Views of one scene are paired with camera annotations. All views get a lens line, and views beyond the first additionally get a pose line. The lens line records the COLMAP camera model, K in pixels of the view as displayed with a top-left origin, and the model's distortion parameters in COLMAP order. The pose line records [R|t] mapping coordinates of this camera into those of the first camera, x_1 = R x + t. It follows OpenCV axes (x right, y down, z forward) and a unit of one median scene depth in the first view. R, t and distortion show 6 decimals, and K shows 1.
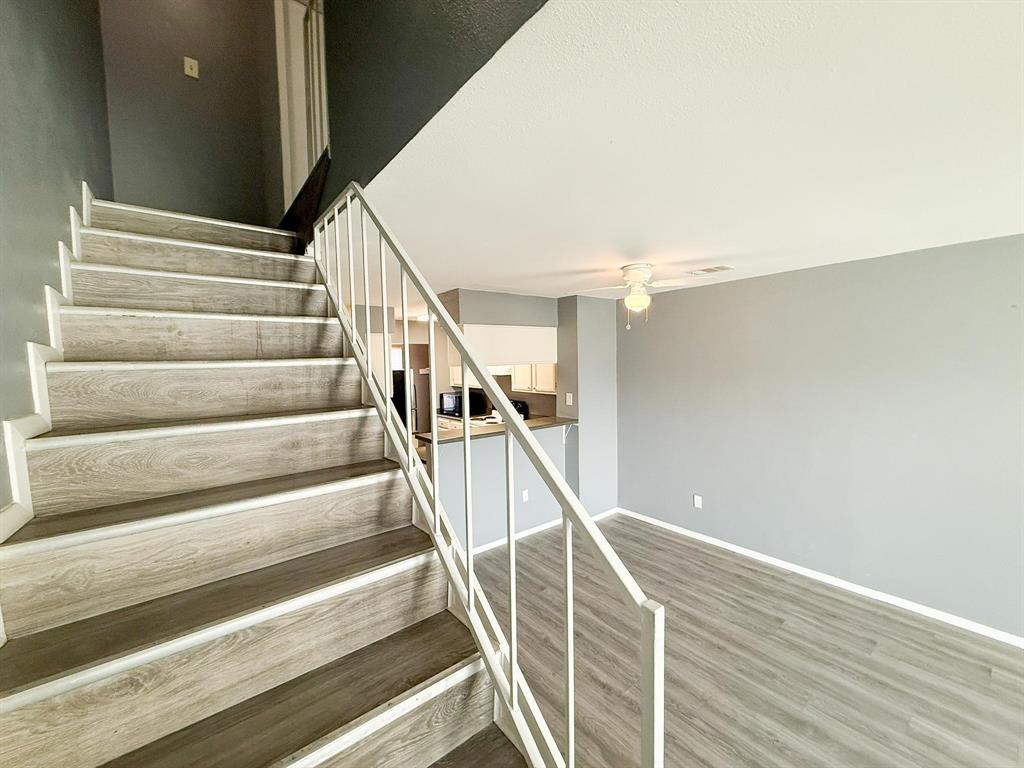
lens RADIAL K [[407.4, 0, 509.5], [0, 407.4, 381.1], [0, 0, 1]] dist [-0.002423, 0.000452]
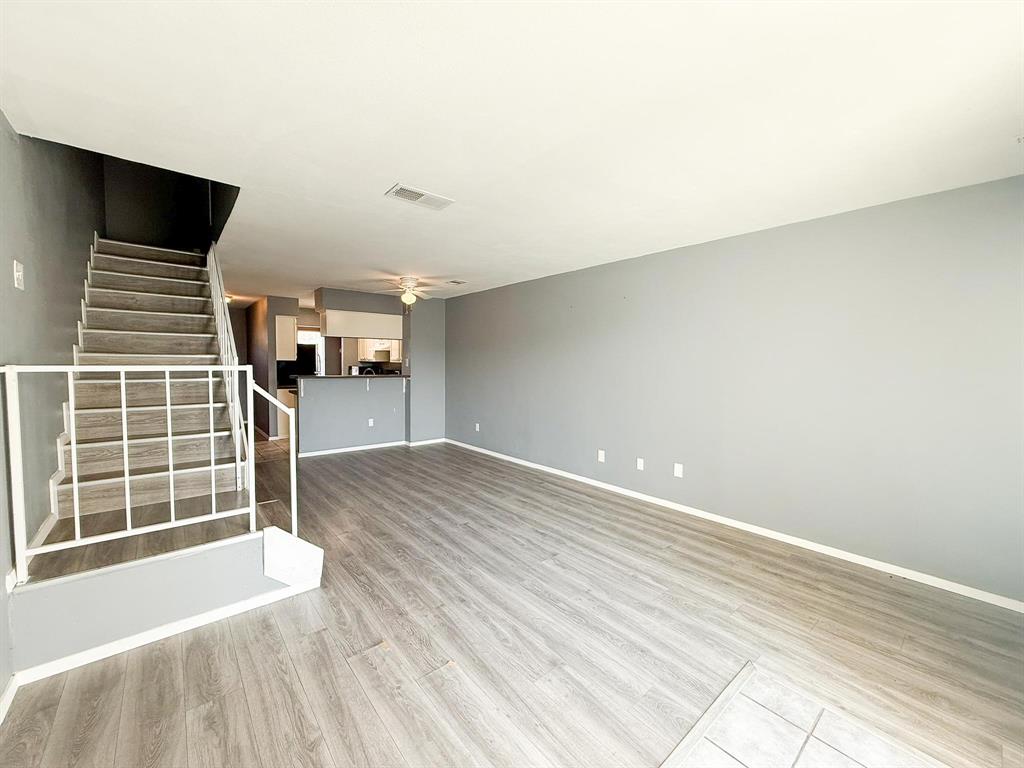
lens RADIAL K [[407.4, 0, 511.8], [0, 407.4, 382.2], [0, 0, 1]] dist [-0.002423, 0.000452]
pose [[0.998512, 0.031786, 0.044309, 0.808675], [-0.031728, 0.999495, -0.002006, 0.184374], [-0.044351, 0.000597, 0.999016, -0.924099]]
